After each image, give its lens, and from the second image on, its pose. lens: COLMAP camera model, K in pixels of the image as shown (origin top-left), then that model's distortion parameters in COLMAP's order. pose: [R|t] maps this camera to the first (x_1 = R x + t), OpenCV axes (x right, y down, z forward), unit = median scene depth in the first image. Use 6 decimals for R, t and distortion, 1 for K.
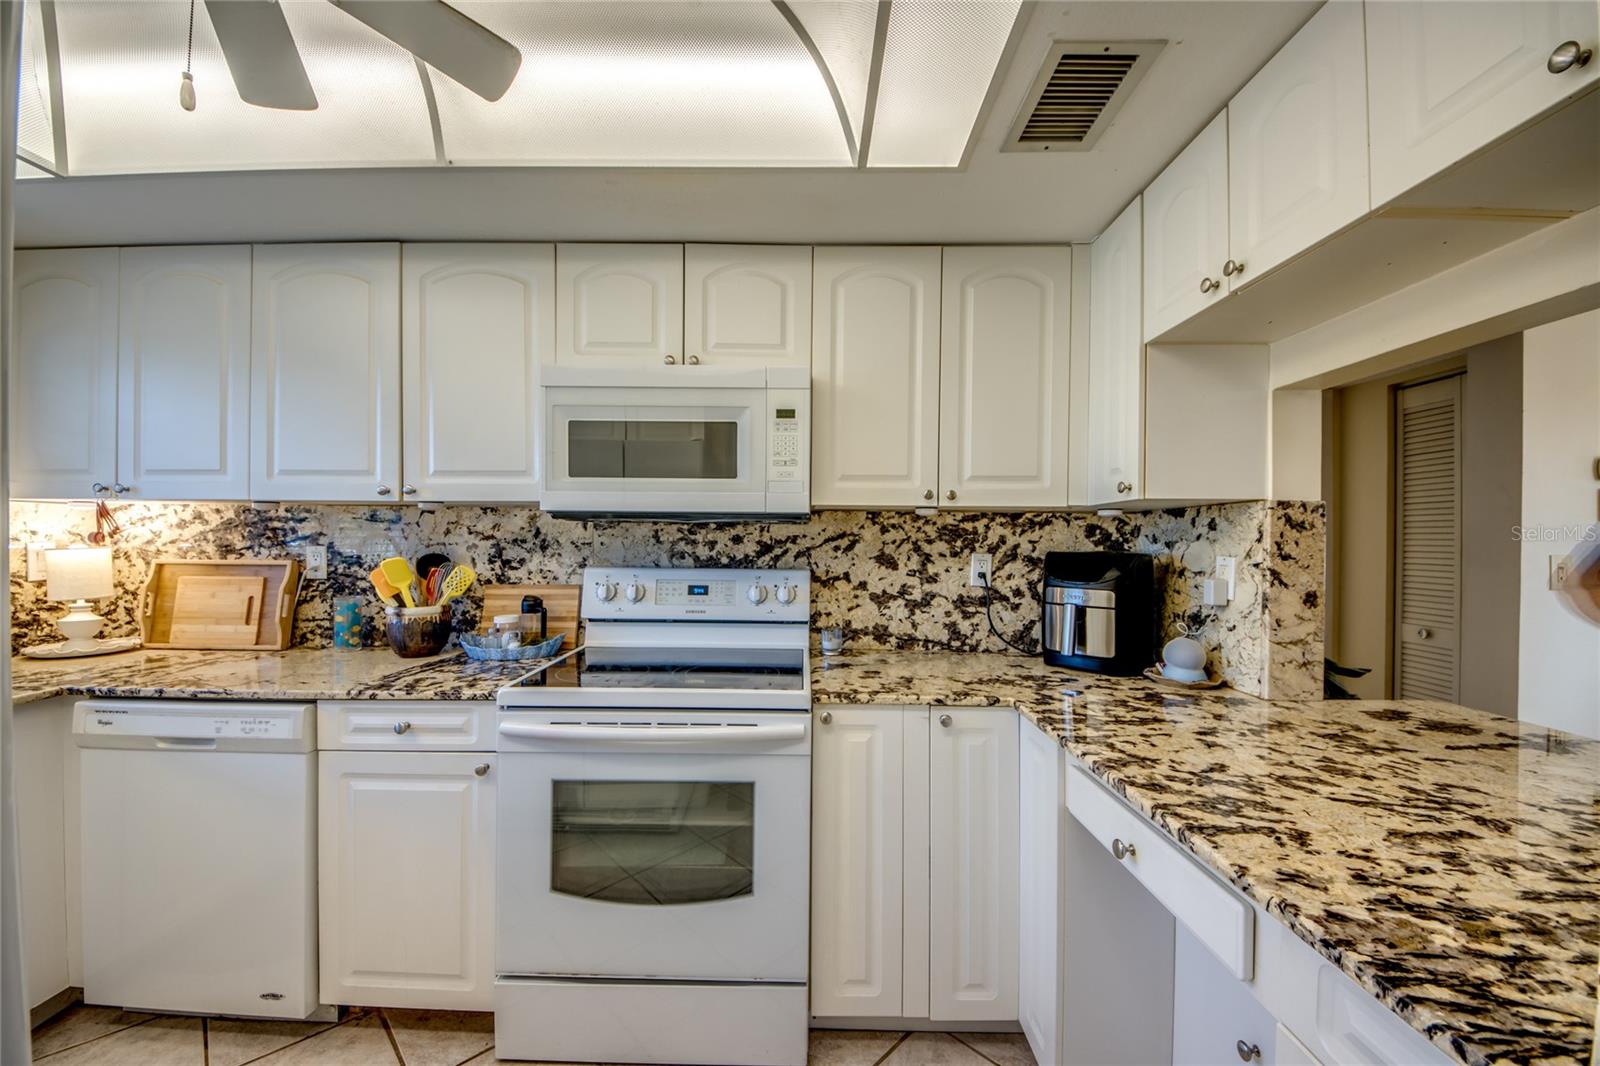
lens RADIAL K [[605.5, 0, 795.3], [0, 605.5, 545.6], [0, 0, 1]] dist [0.016525, -0.014241]
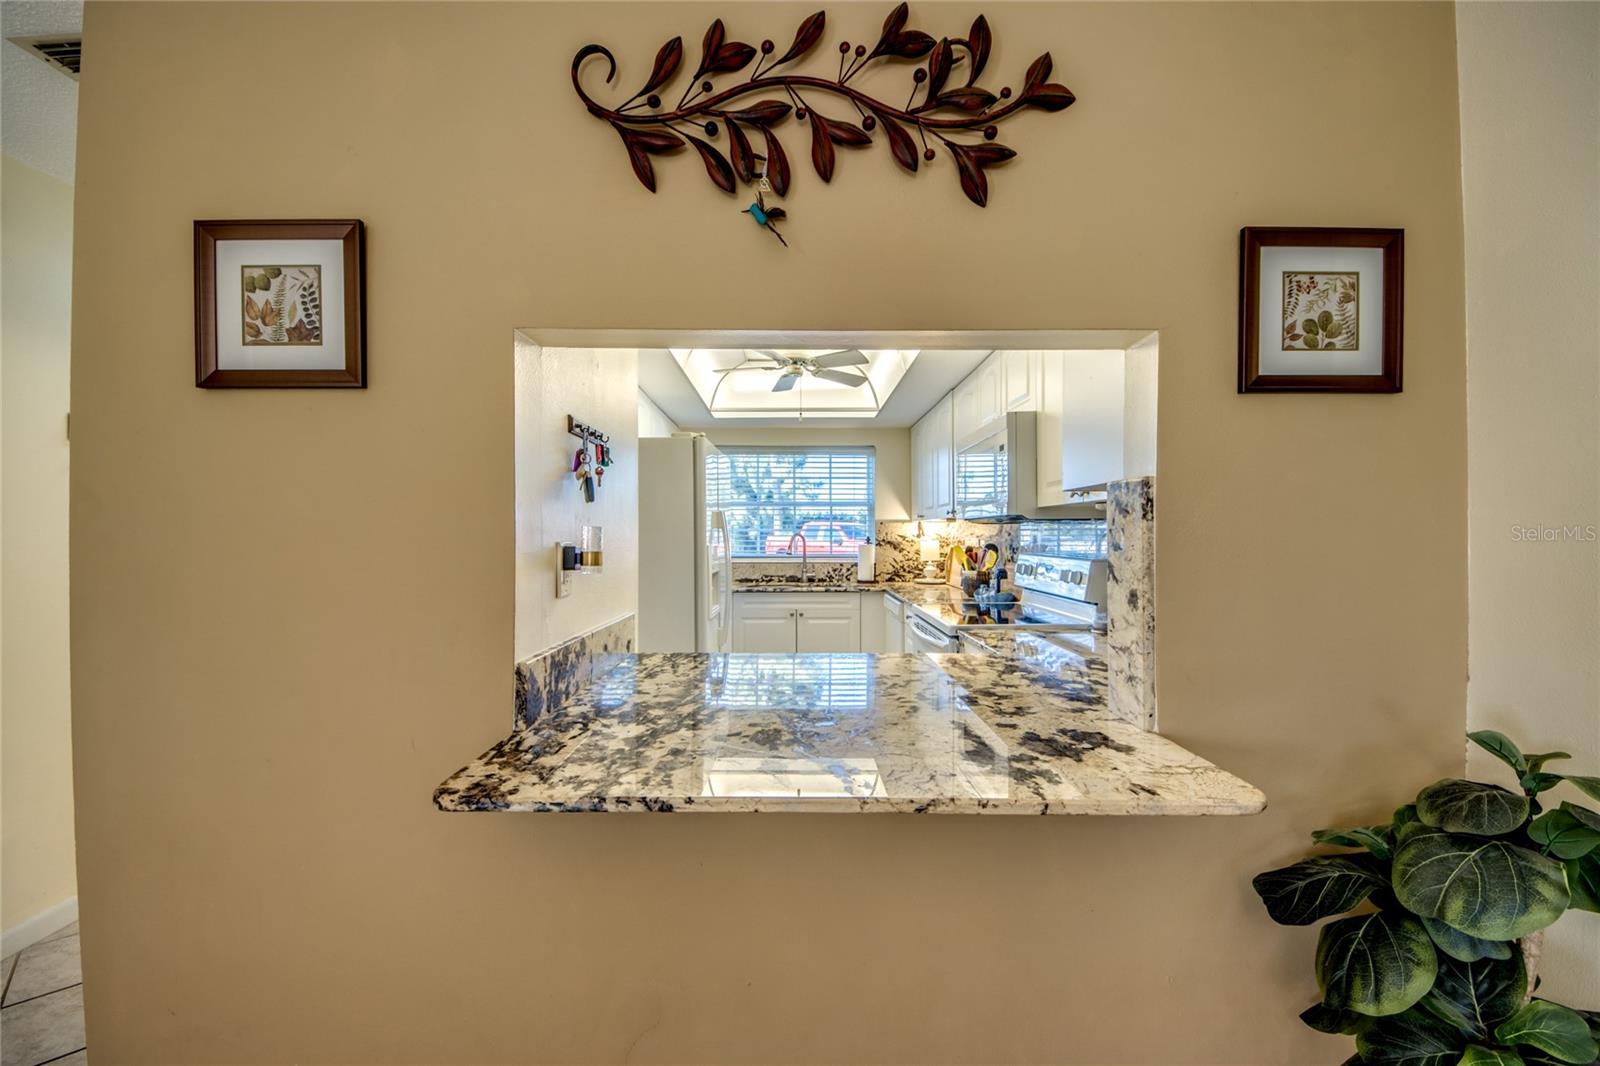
lens RADIAL K [[603.4, 0, 795.2], [0, 603.4, 528.7], [0, 0, 1]] dist [0.043006, -0.024064]
pose [[0.018376, -0.019873, -0.999634, 1.183196], [-0.006182, 0.999781, -0.019989, 0.009027], [0.999812, 0.006547, 0.018249, 0.379260]]
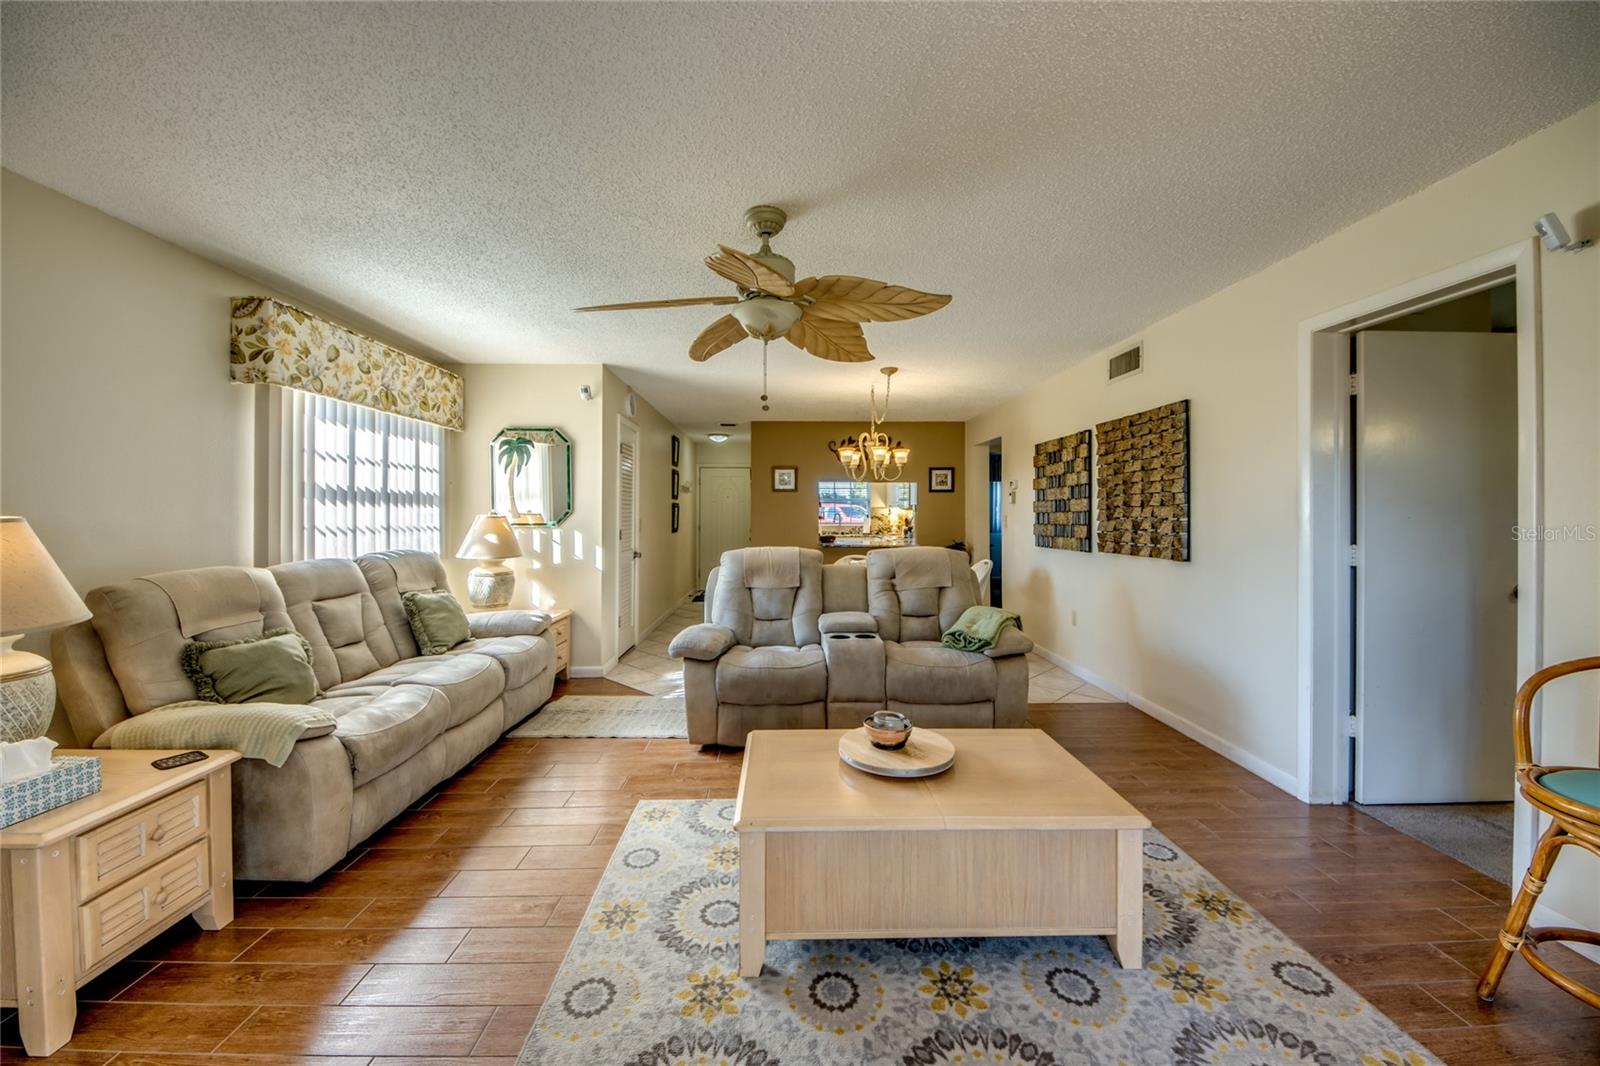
lens RADIAL K [[603.4, 0, 795.2], [0, 603.4, 528.7], [0, 0, 1]] dist [0.043006, -0.024064]
pose [[0.034871, 0.014750, -0.999283, 4.247079], [-0.008269, 0.999861, 0.014470, 0.044156], [0.999358, 0.007759, 0.034988, -0.135030]]
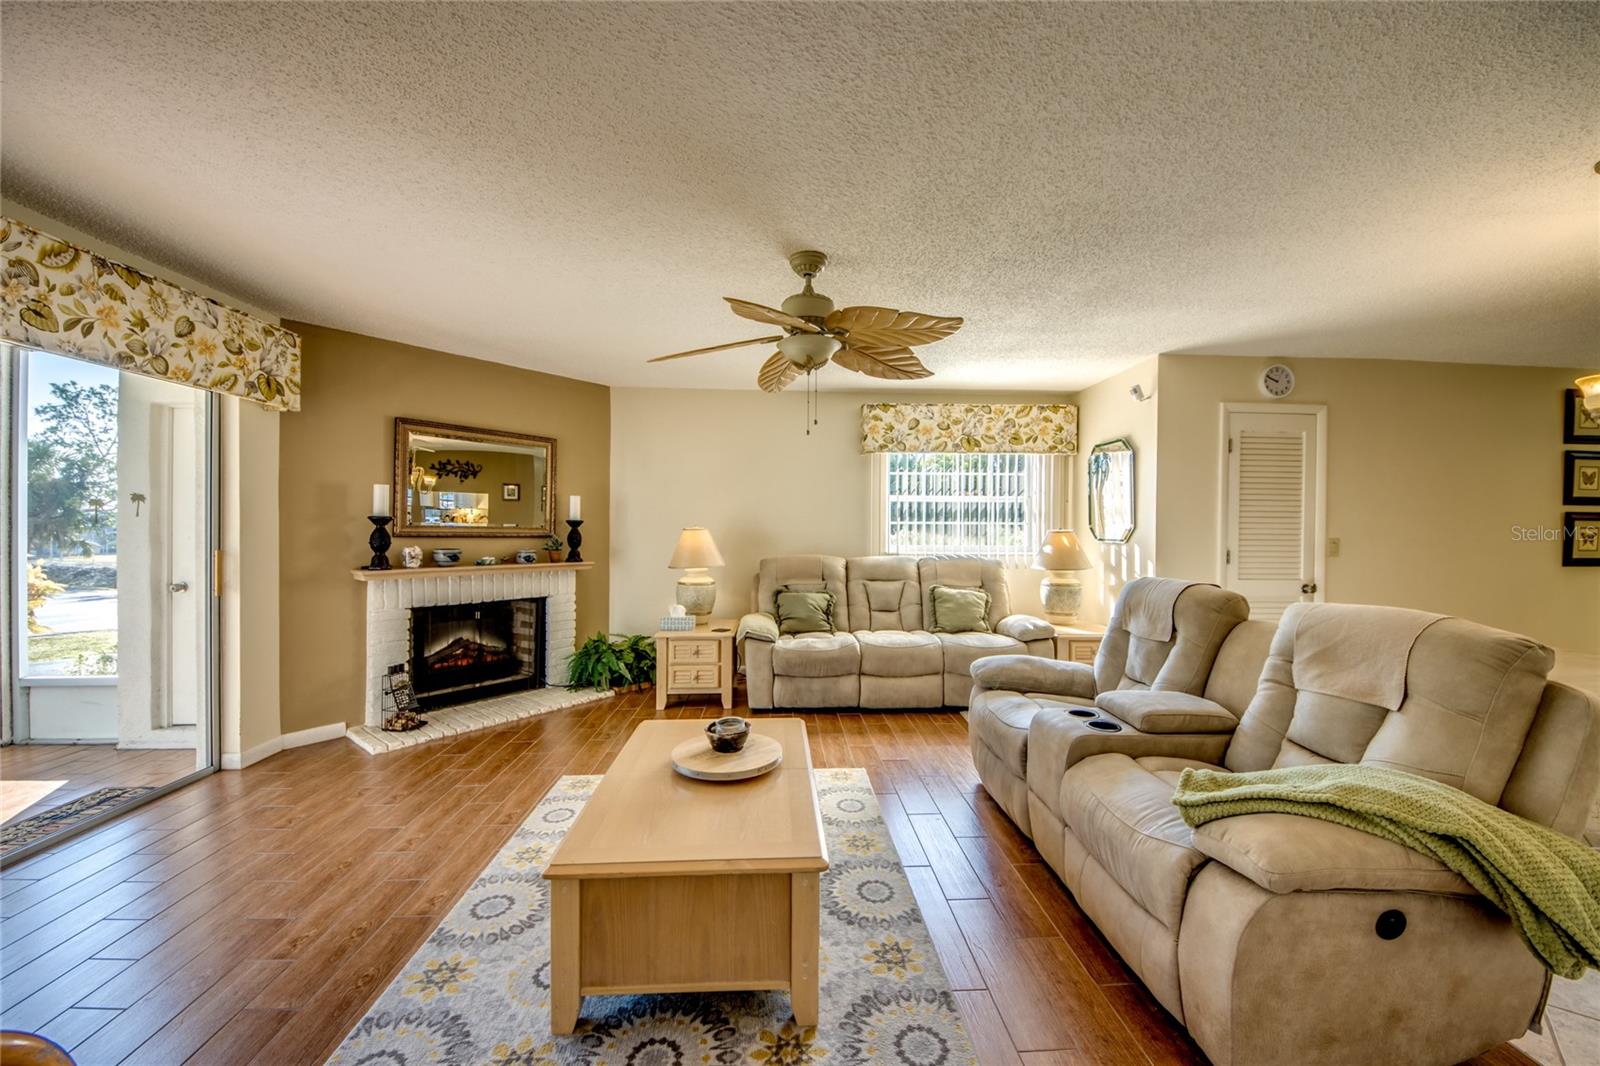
lens RADIAL K [[603.4, 0, 795.2], [0, 603.4, 528.7], [0, 0, 1]] dist [0.043006, -0.024064]
pose [[-0.998147, -0.015795, -0.058759, 3.188089], [-0.016454, 0.999807, 0.010754, 0.022386], [0.058578, 0.011701, -0.998214, 1.131937]]
